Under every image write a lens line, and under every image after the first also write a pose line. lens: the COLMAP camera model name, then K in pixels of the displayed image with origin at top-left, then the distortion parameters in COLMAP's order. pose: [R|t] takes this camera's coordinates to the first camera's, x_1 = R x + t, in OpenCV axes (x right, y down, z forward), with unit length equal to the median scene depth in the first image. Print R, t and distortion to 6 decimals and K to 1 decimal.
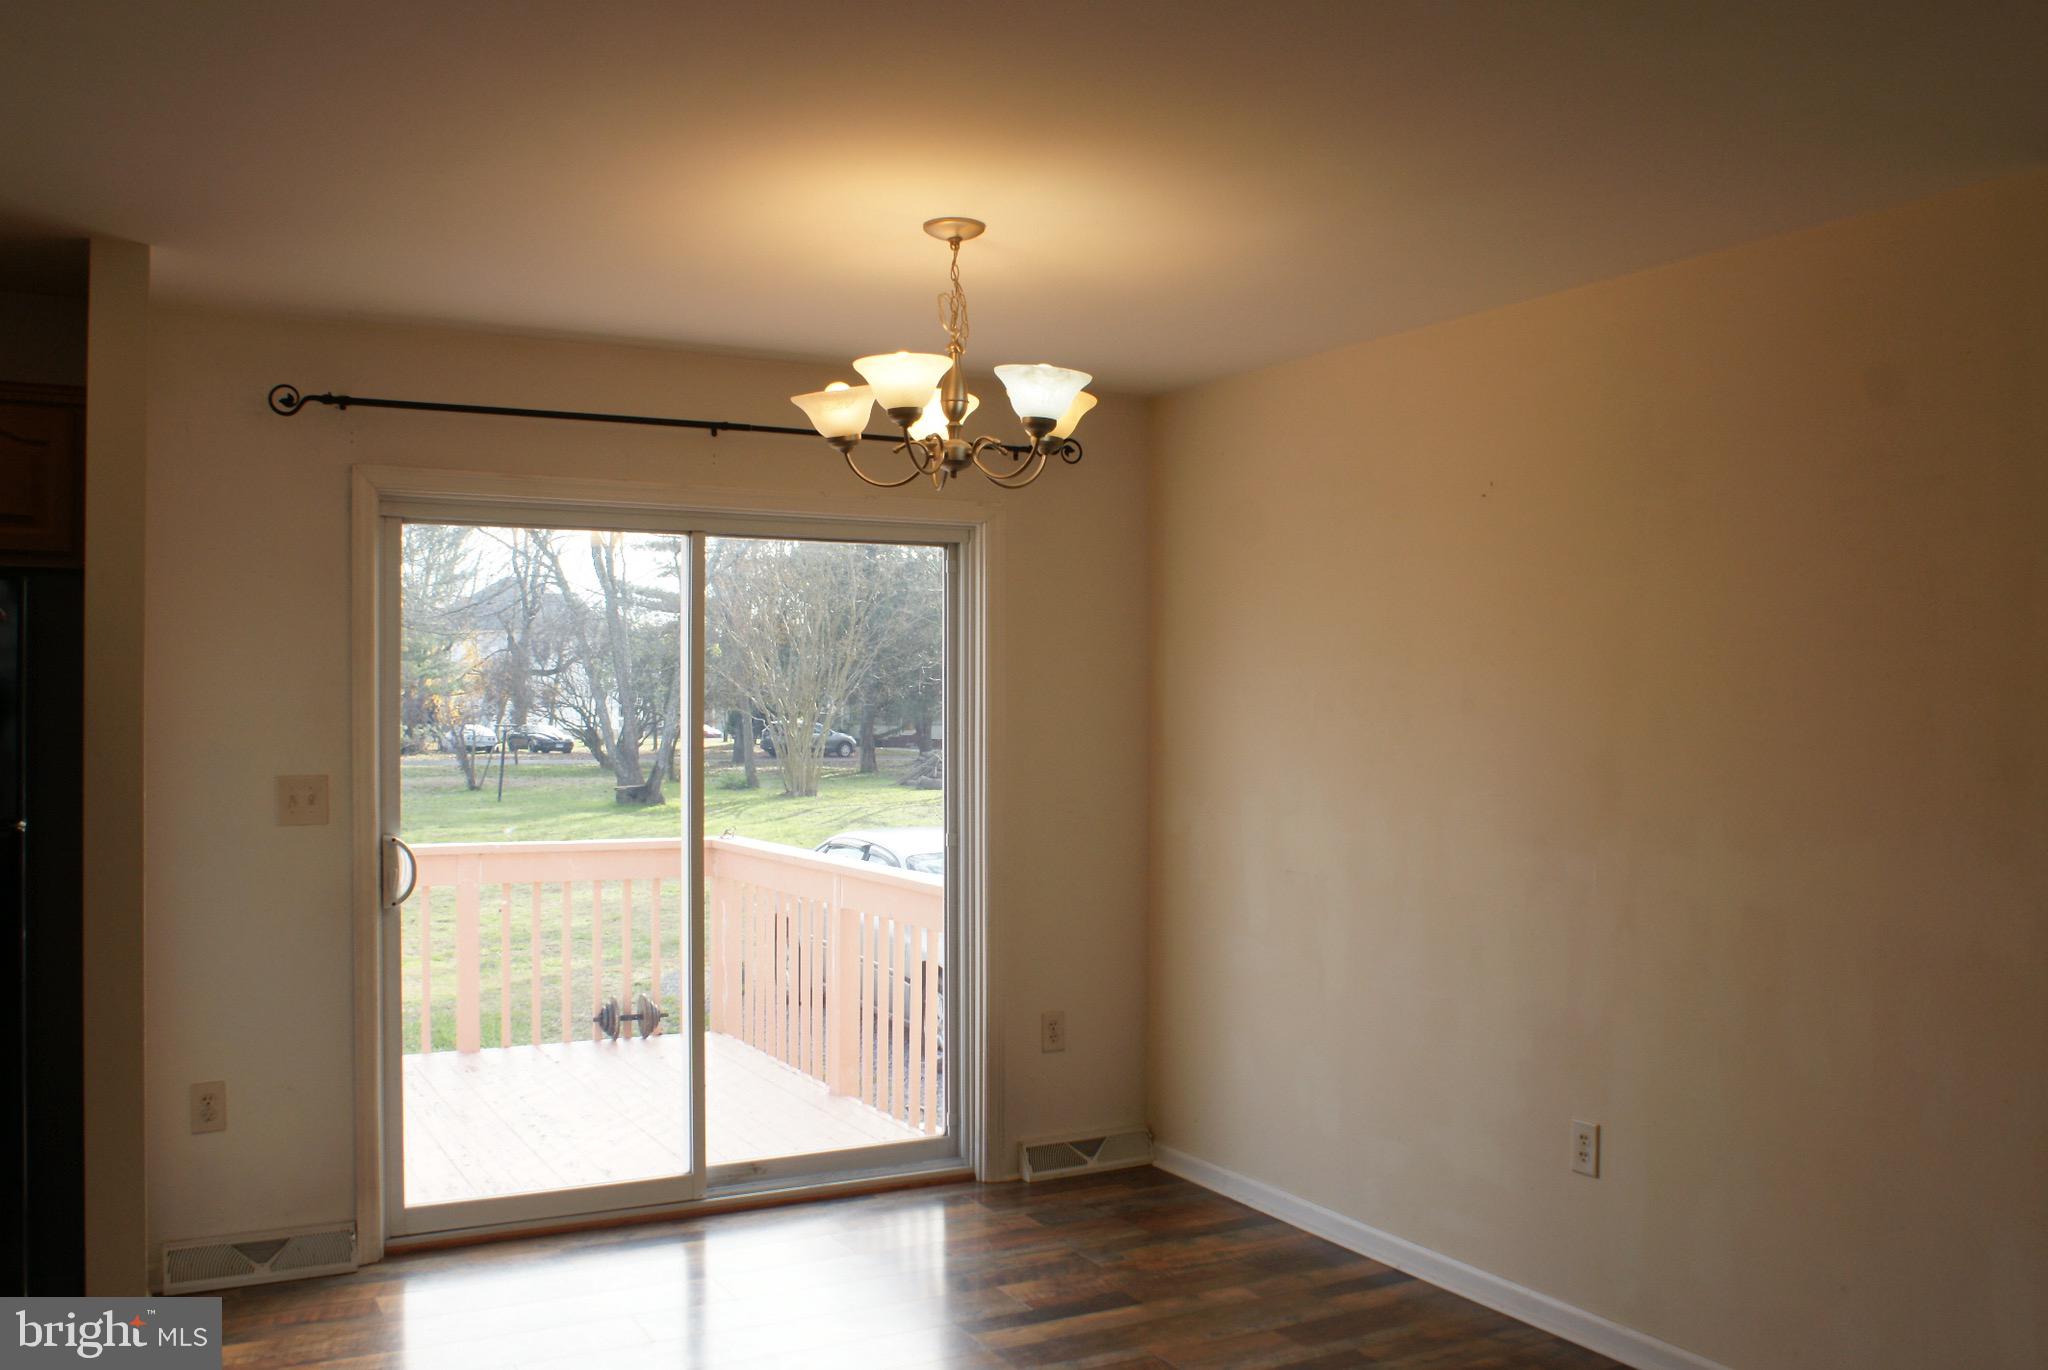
lens RADIAL K [[1768.1, 0, 1031.3], [0, 1768.1, 676.5], [0, 0, 1]] dist [-0.136454, 0.114545]
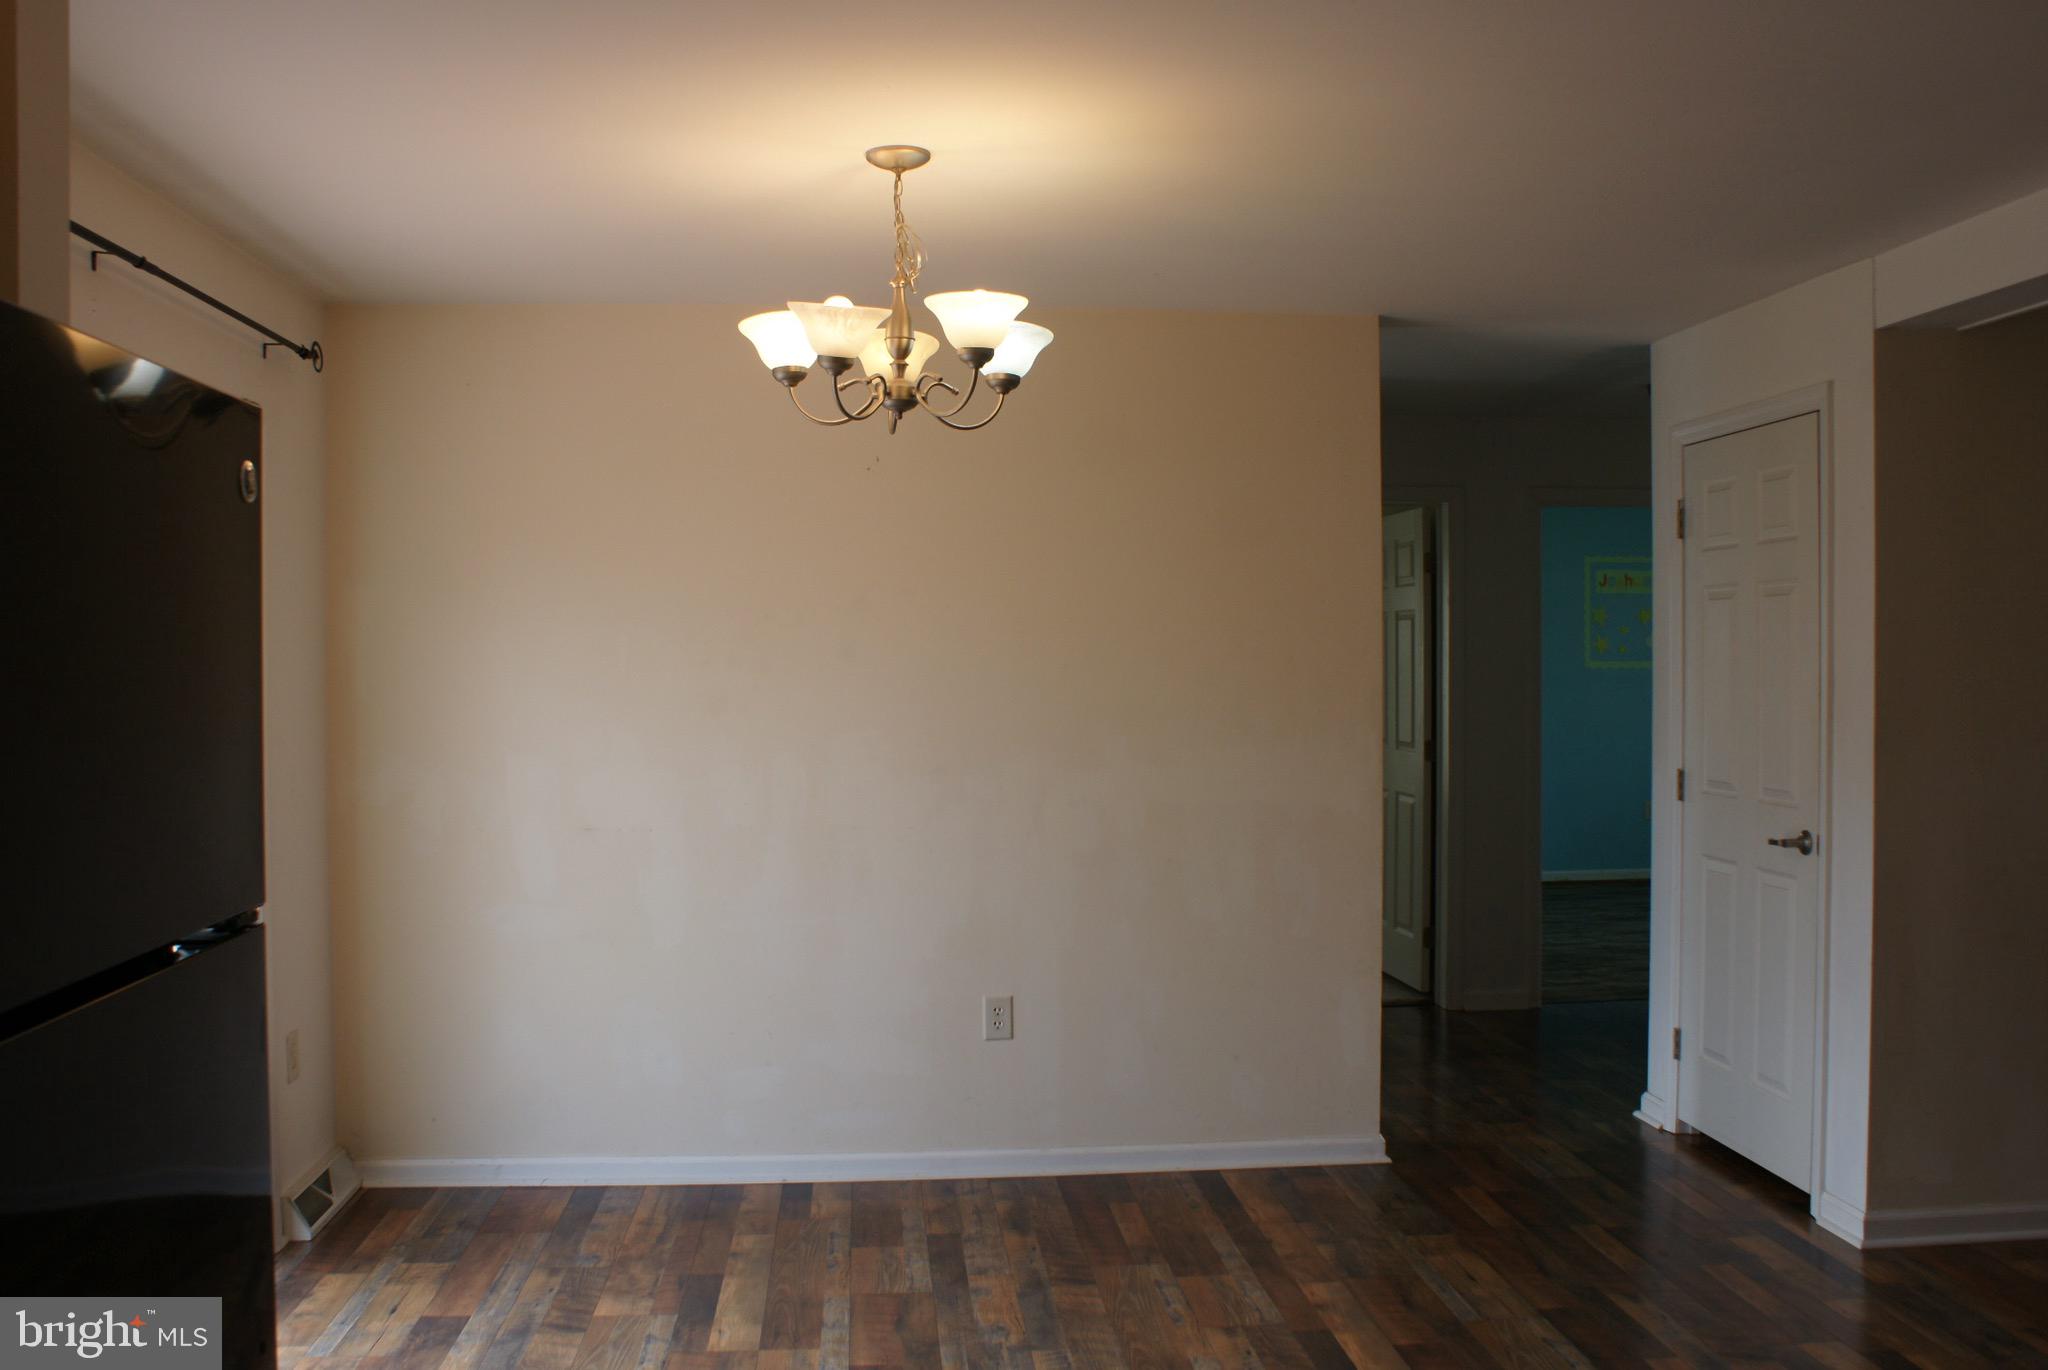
lens RADIAL K [[1768.1, 0, 1034.2], [0, 1768.1, 697.4], [0, 0, 1]] dist [-0.136454, 0.114545]
pose [[0.406374, -0.035644, 0.913011, -0.720909], [-0.002635, 0.999189, 0.040181, -0.000225], [-0.913703, -0.018735, 0.405950, 0.442729]]
